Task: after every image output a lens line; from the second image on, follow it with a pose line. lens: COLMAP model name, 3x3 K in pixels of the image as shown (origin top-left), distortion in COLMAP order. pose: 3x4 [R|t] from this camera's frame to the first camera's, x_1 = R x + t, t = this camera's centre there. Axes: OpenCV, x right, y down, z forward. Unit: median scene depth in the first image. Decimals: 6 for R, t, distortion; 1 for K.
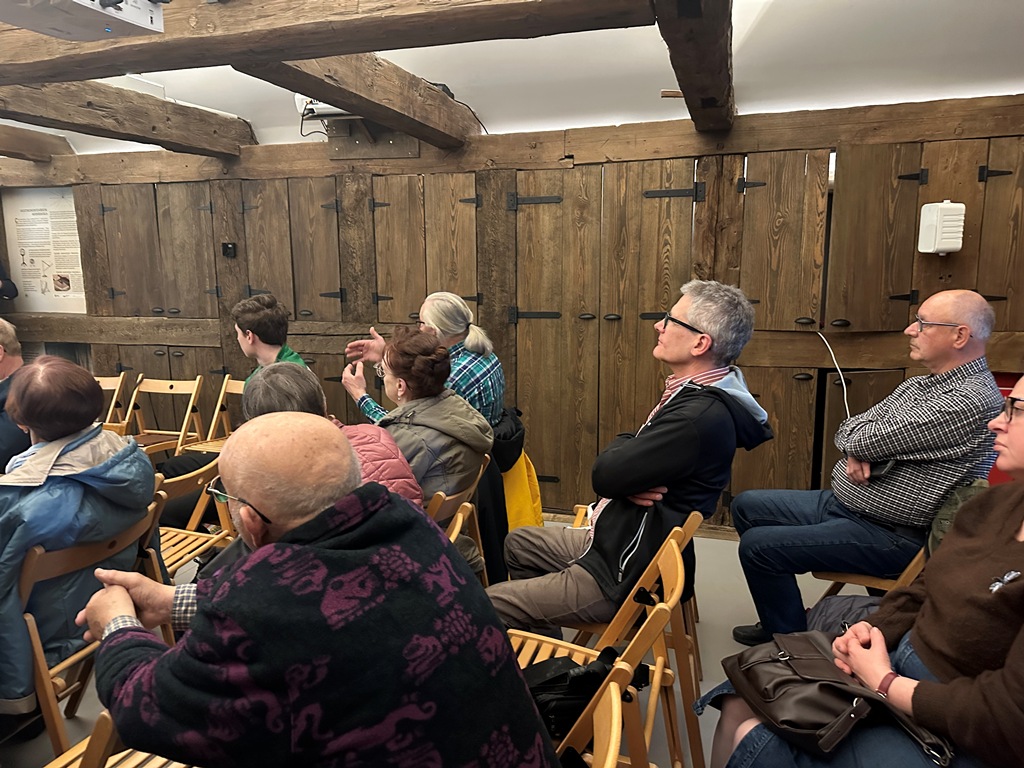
lens RADIAL K [[713.0, 0, 504.6], [0, 713.0, 389.1], [0, 0, 1]] dist [0.077376, -0.103911]
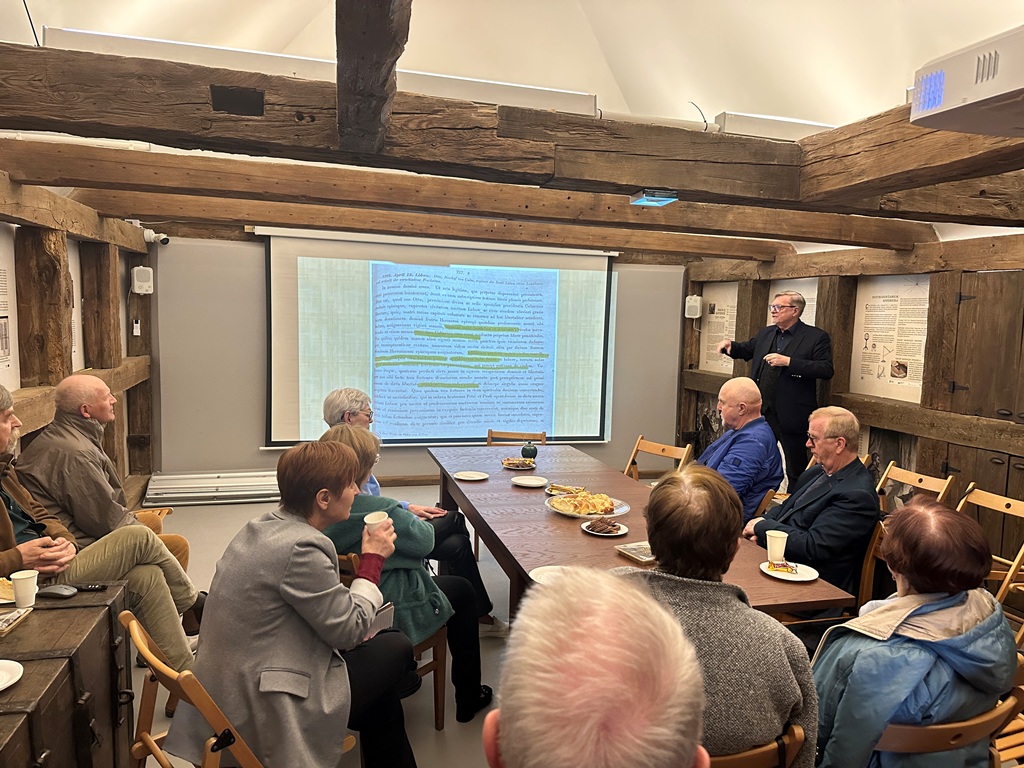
lens RADIAL K [[713.0, 0, 514.7], [0, 713.0, 385.5], [0, 0, 1]] dist [0.077376, -0.103911]
pose [[0.535930, 0.103804, -0.837856, -0.080517], [-0.183944, 0.982928, 0.004118, -0.040522], [0.823980, 0.151912, 0.545875, 0.044241]]
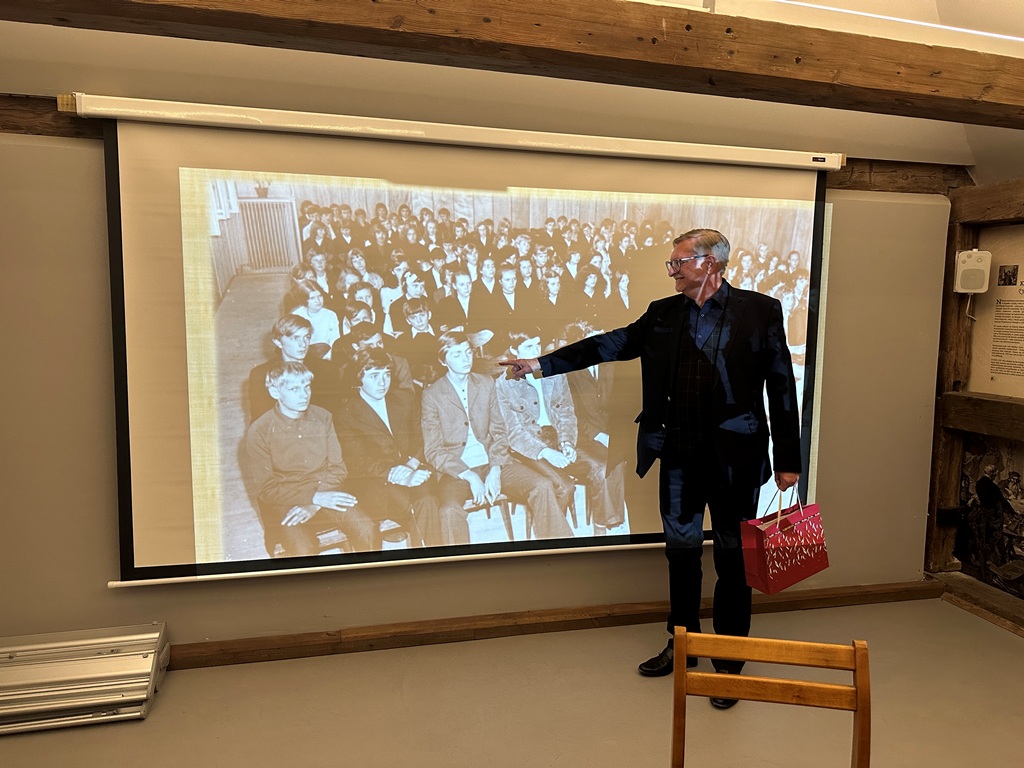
lens RADIAL K [[713.0, 0, 512.7], [0, 713.0, 389.6], [0, 0, 1]] dist [0.077376, -0.103911]
pose [[0.521169, 0.107972, -0.846596, -0.834567], [-0.171054, 0.985052, 0.020329, -0.074827], [0.836136, 0.134219, 0.531848, 0.375430]]
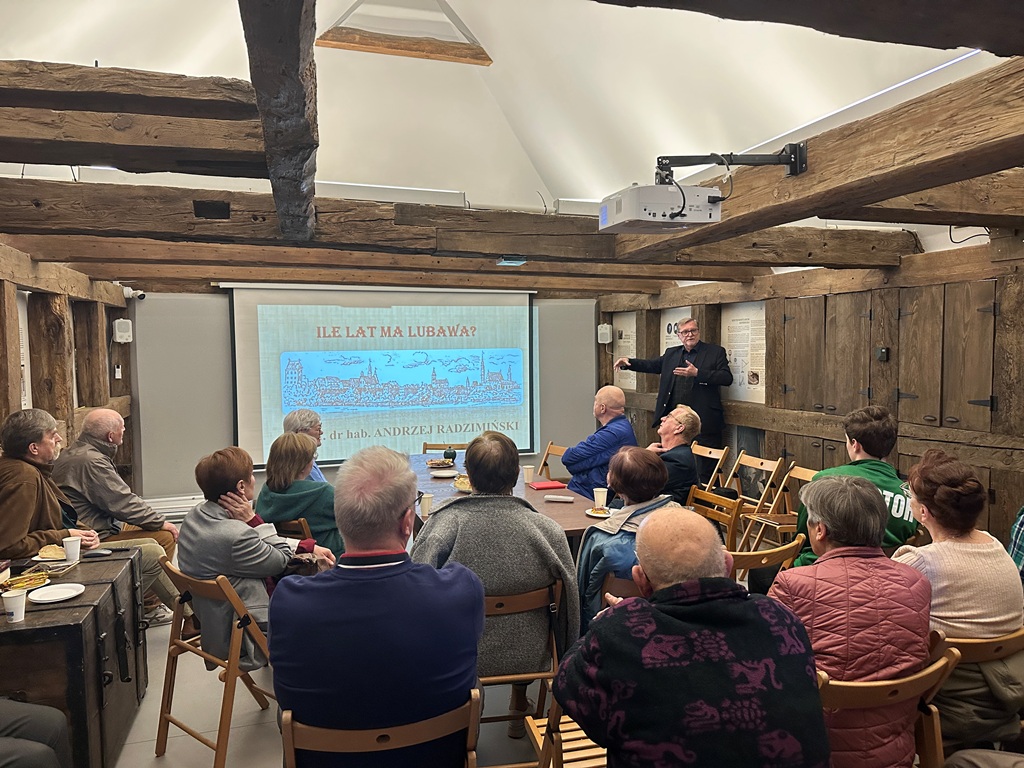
lens RADIAL K [[713.0, 0, 507.8], [0, 713.0, 384.3], [0, 0, 1]] dist [0.077376, -0.103911]
pose [[0.569780, 0.040773, -0.820785, 0.173828], [-0.138296, 0.989282, -0.046860, -0.027302], [0.810077, 0.140212, 0.569311, -0.024702]]
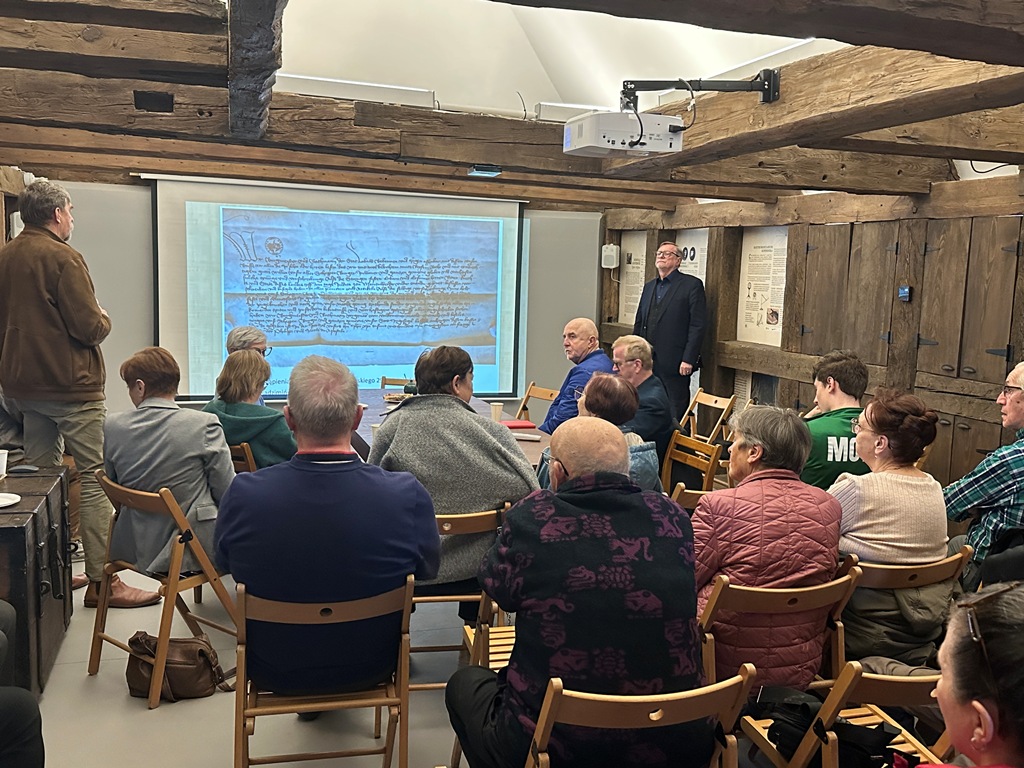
lens RADIAL K [[948.8, 0, 509.6], [0, 948.8, 377.5], [0, 0, 1]] dist [0.072423, 0.000000]
pose [[0.572543, 0.117967, -0.811343, 0.346583], [-0.181545, 0.983270, 0.014854, -0.016361], [0.799522, 0.138791, 0.584381, -0.102553]]
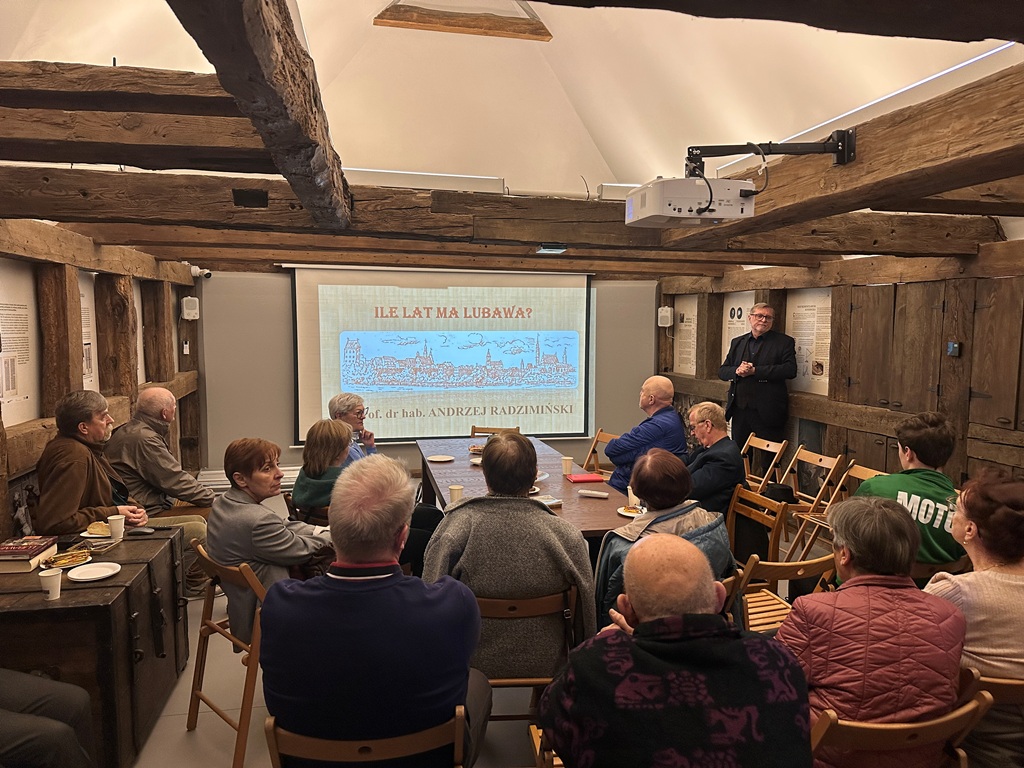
lens RADIAL K [[713.0, 0, 509.8], [0, 713.0, 381.1], [0, 0, 1]] dist [0.077376, -0.103911]
pose [[0.486174, 0.078891, -0.870294, 0.182394], [-0.162879, 0.986645, -0.001551, -0.054261], [0.858549, 0.142507, 0.492530, 0.017591]]
